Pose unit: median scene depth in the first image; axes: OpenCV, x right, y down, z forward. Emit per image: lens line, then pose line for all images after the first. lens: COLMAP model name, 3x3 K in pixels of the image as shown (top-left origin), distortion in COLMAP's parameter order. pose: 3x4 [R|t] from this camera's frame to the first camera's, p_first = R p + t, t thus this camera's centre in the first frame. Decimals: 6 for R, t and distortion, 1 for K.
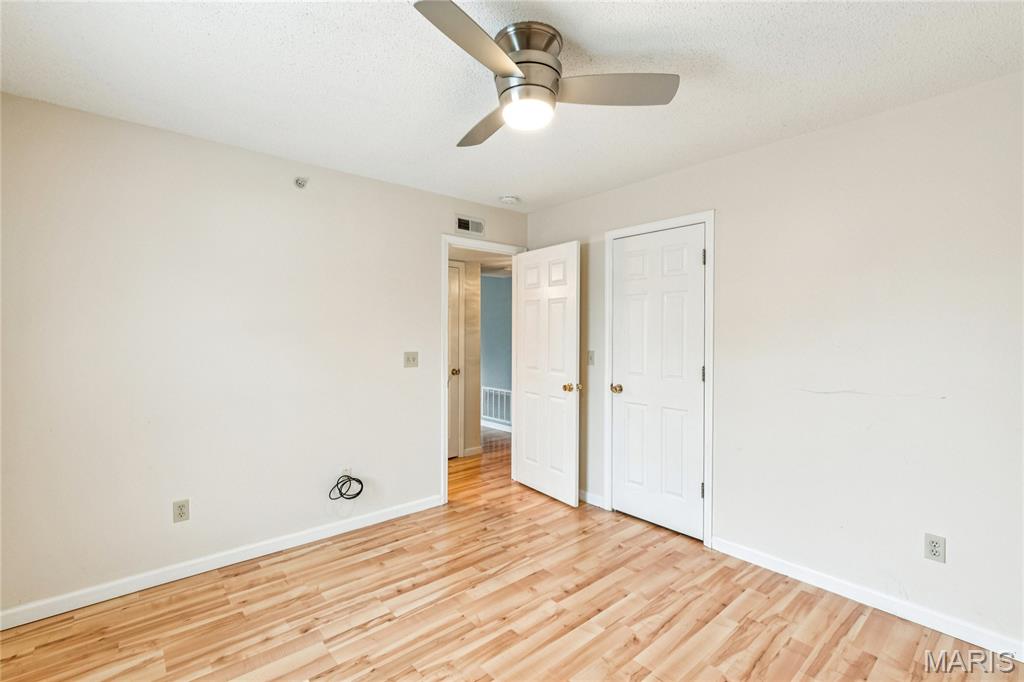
lens RADIAL K [[457.7, 0, 510.7], [0, 457.7, 333.8], [0, 0, 1]] dist [-0.002166, 0.000220]
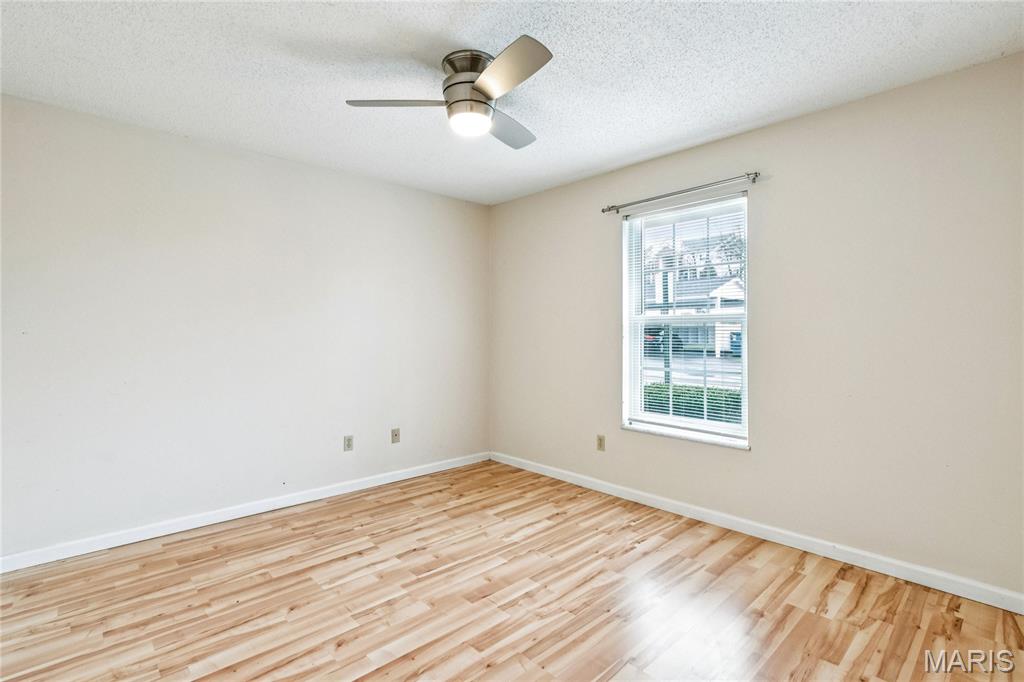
lens RADIAL K [[499.0, 0, 514.4], [0, 499.0, 326.6], [0, 0, 1]] dist [-0.000009, -0.001061]
pose [[-0.999124, -0.002234, -0.041777, -0.022589], [-0.001770, 0.999936, -0.011156, 0.064492], [0.041799, -0.011073, -0.999065, 1.976304]]
